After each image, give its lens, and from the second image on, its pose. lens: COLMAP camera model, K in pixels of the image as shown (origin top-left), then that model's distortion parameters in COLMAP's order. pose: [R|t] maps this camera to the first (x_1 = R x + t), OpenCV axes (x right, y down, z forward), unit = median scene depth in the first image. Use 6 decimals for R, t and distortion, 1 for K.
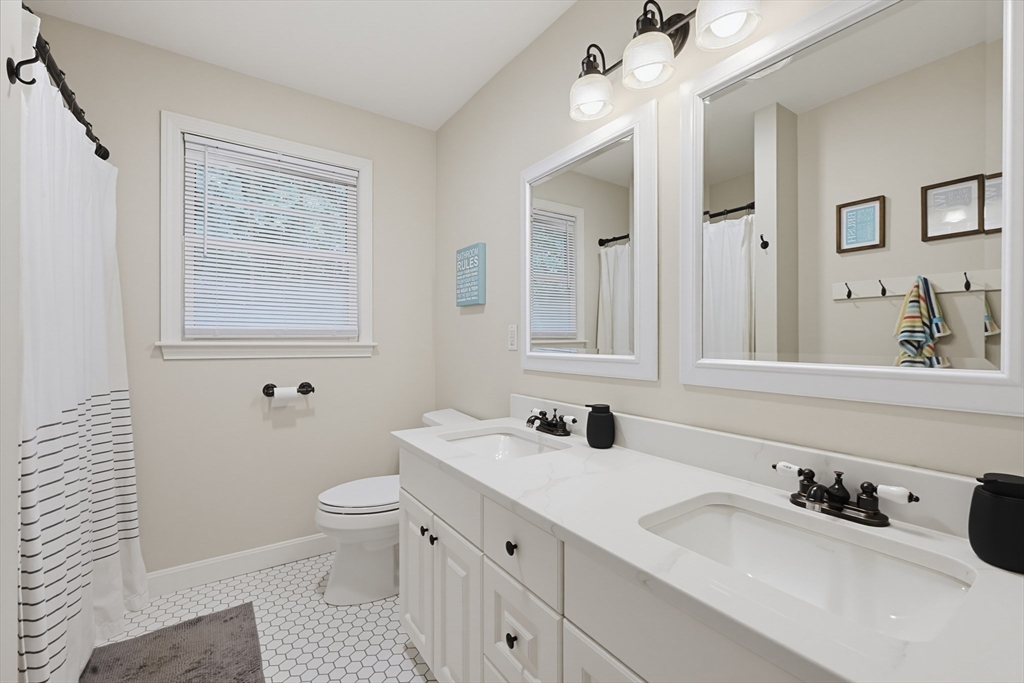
lens RADIAL K [[432.2, 0, 514.5], [0, 432.2, 338.2], [0, 0, 1]] dist [-0.002184, -0.000397]
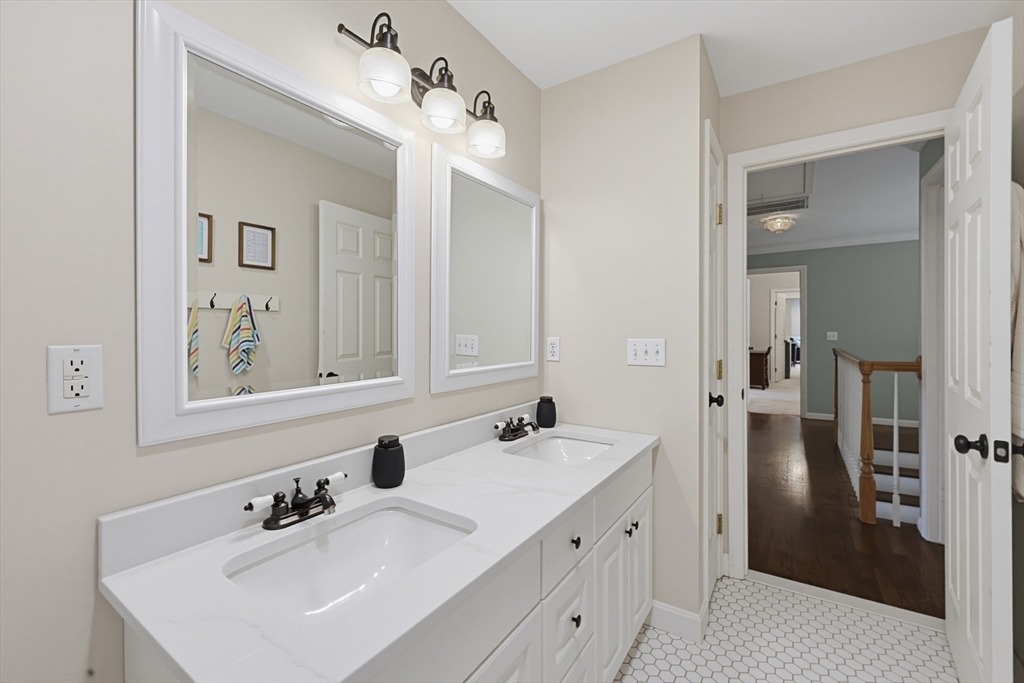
lens RADIAL K [[432.4, 0, 514.8], [0, 432.4, 327.5], [0, 0, 1]] dist [0.000737, -0.000023]
pose [[-0.367562, 0.000402, 0.929999, -0.590137], [-0.003640, 0.999992, -0.001872, -0.055198], [-0.929992, -0.004073, -0.367557, 0.903524]]
